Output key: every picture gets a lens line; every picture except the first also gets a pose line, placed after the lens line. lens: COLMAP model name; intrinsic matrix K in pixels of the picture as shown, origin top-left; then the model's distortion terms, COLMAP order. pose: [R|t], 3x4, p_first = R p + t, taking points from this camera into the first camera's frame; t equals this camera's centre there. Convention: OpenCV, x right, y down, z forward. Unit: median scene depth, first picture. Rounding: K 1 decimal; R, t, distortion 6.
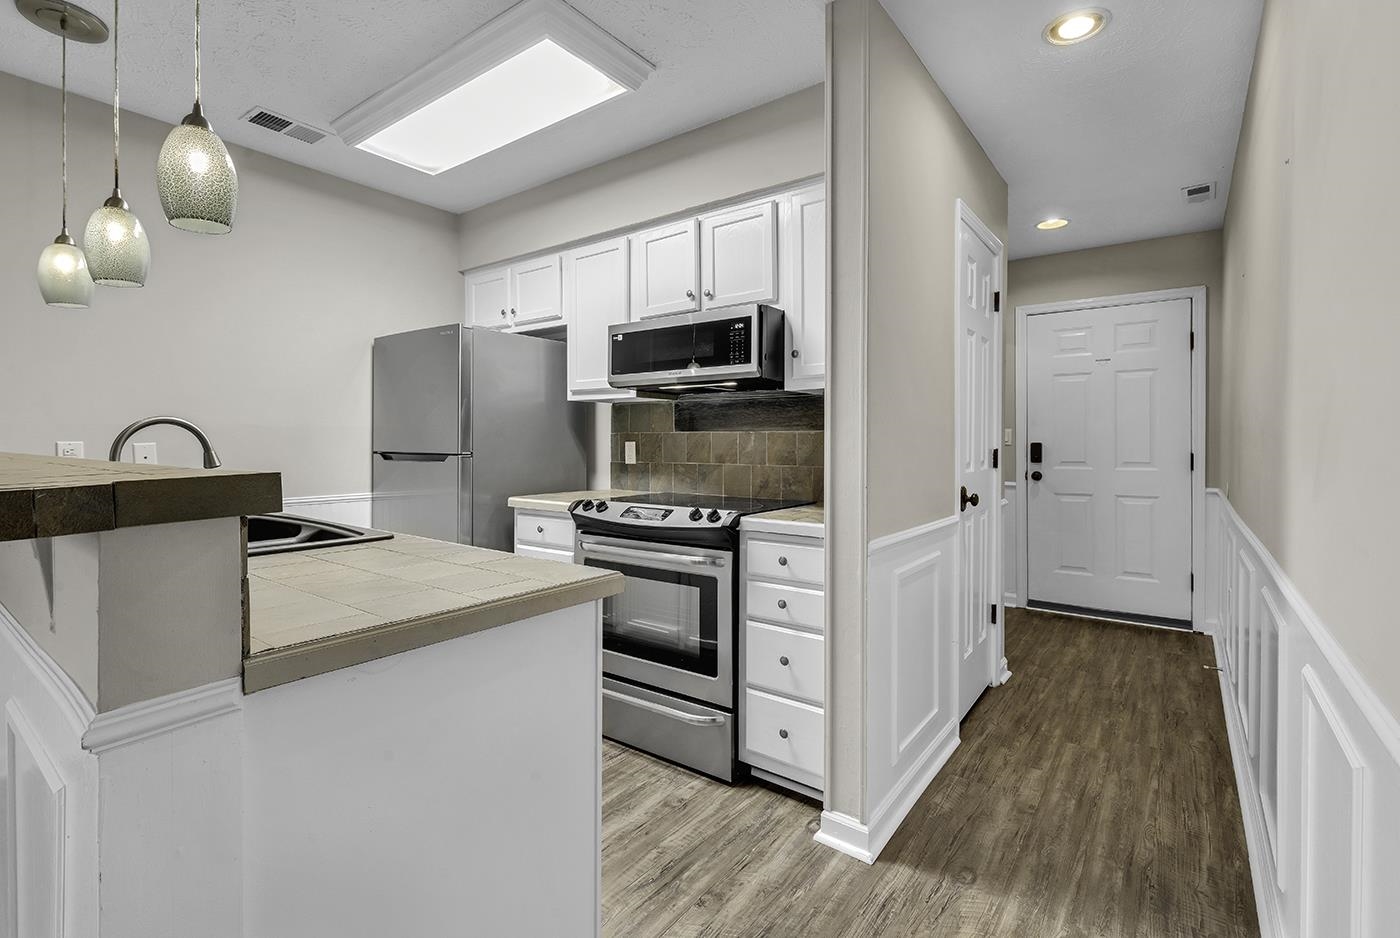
lens RADIAL K [[649.3, 0, 669.8], [0, 649.3, 453.4], [0, 0, 1]] dist [-0.000385, -0.000530]
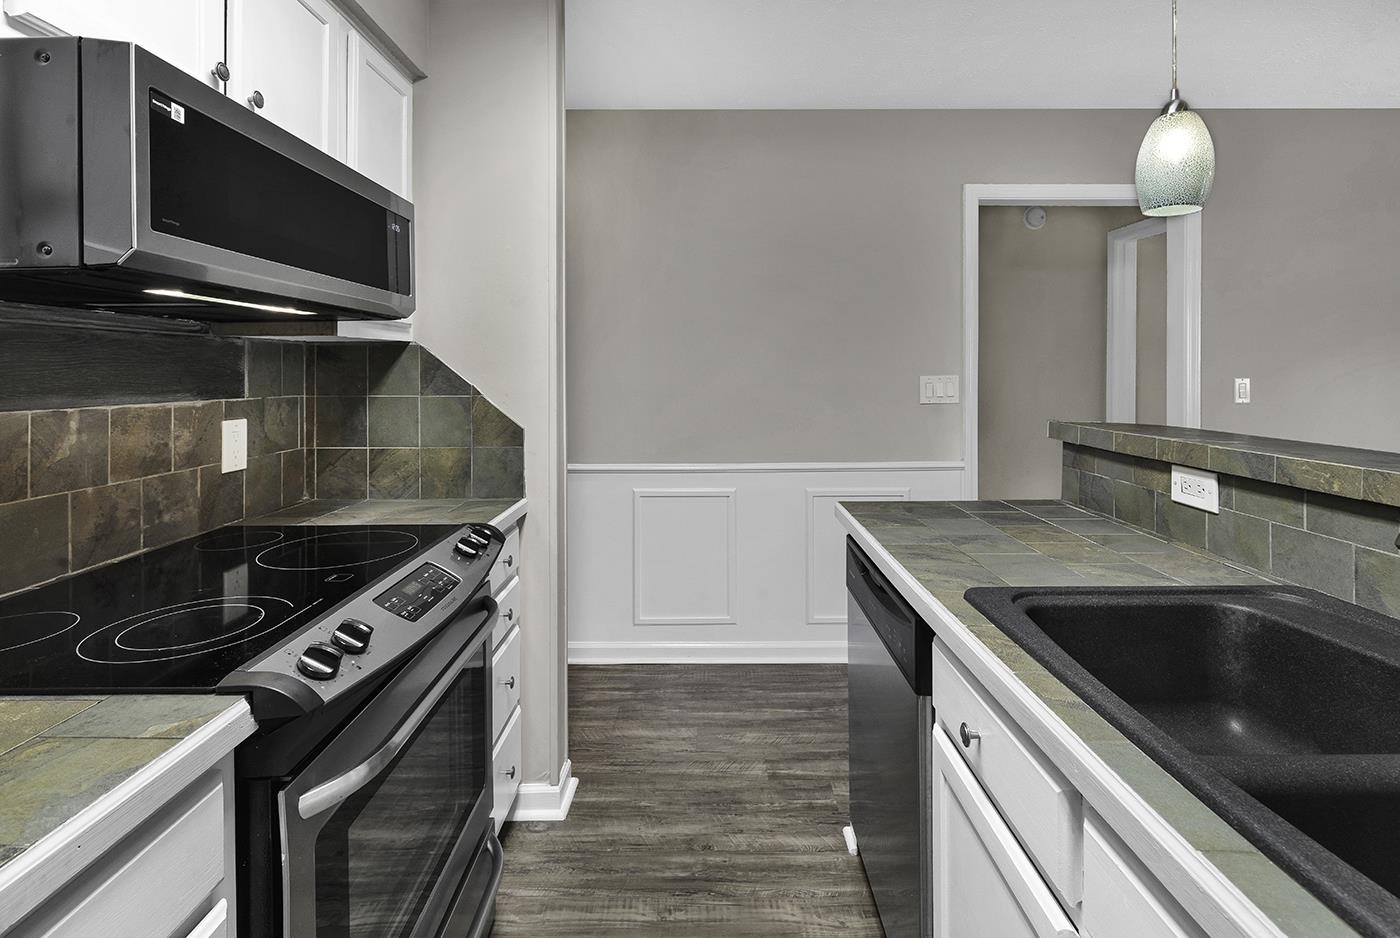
lens RADIAL K [[646.5, 0, 752.6], [0, 646.5, 372.5], [0, 0, 1]] dist [0.000218, -0.000028]
pose [[-0.675913, 0.000243, 0.736981, -0.532019], [0.014911, 0.999800, 0.013346, -0.064388], [-0.736830, 0.020010, -0.675782, 1.120019]]
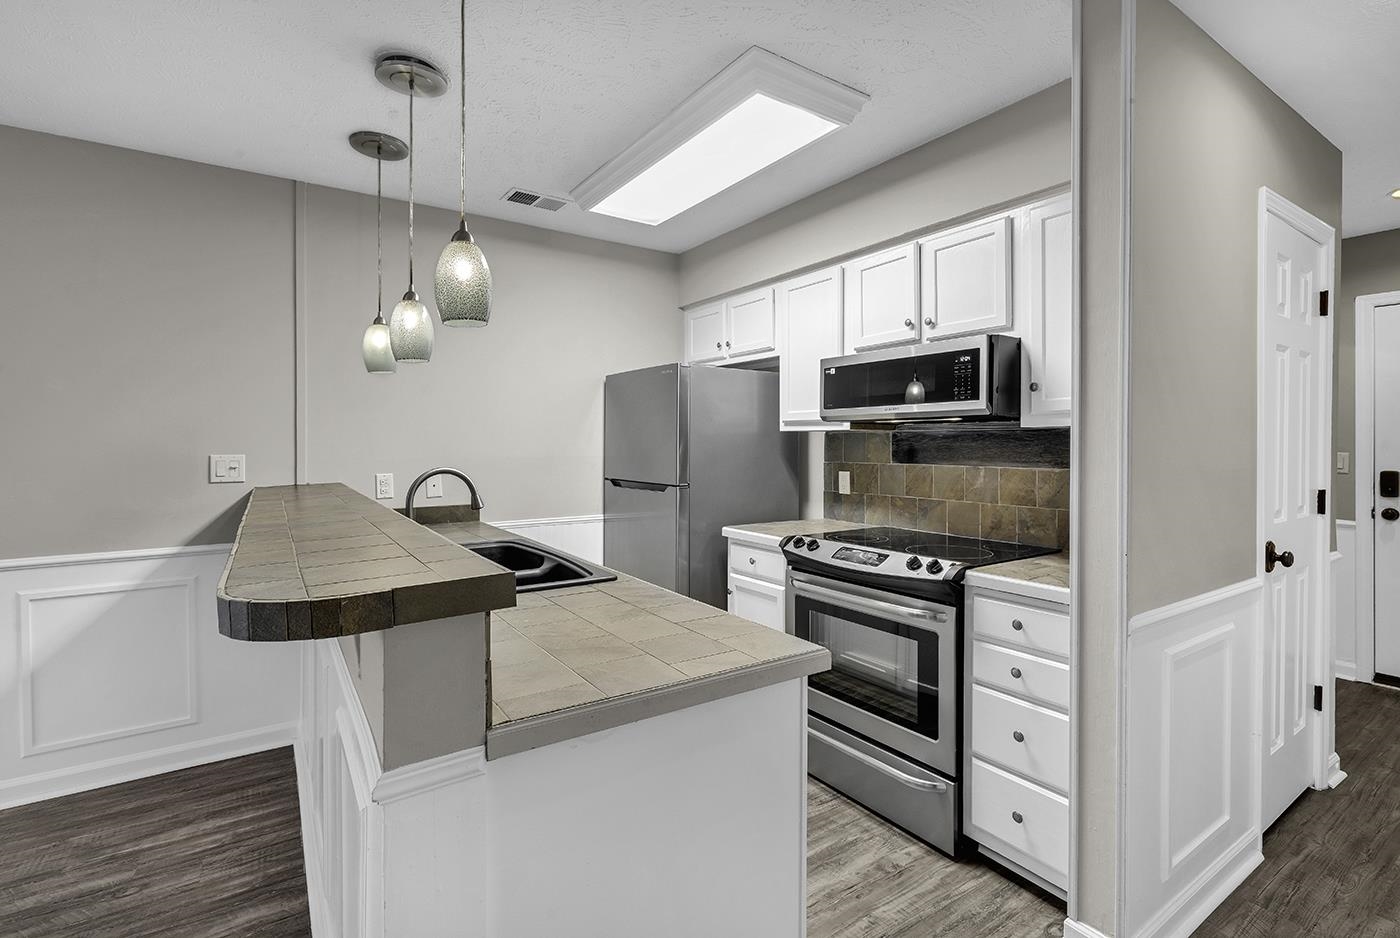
lens RADIAL K [[637.4, 0, 670.0], [0, 637.4, 455.0], [0, 0, 1]] dist [-0.001403, -0.000485]
pose [[0.944501, 0.002036, -0.328501, 0.008534], [-0.001768, 0.999998, 0.001114, -0.058462], [0.328503, -0.000472, 0.944503, 0.010351]]
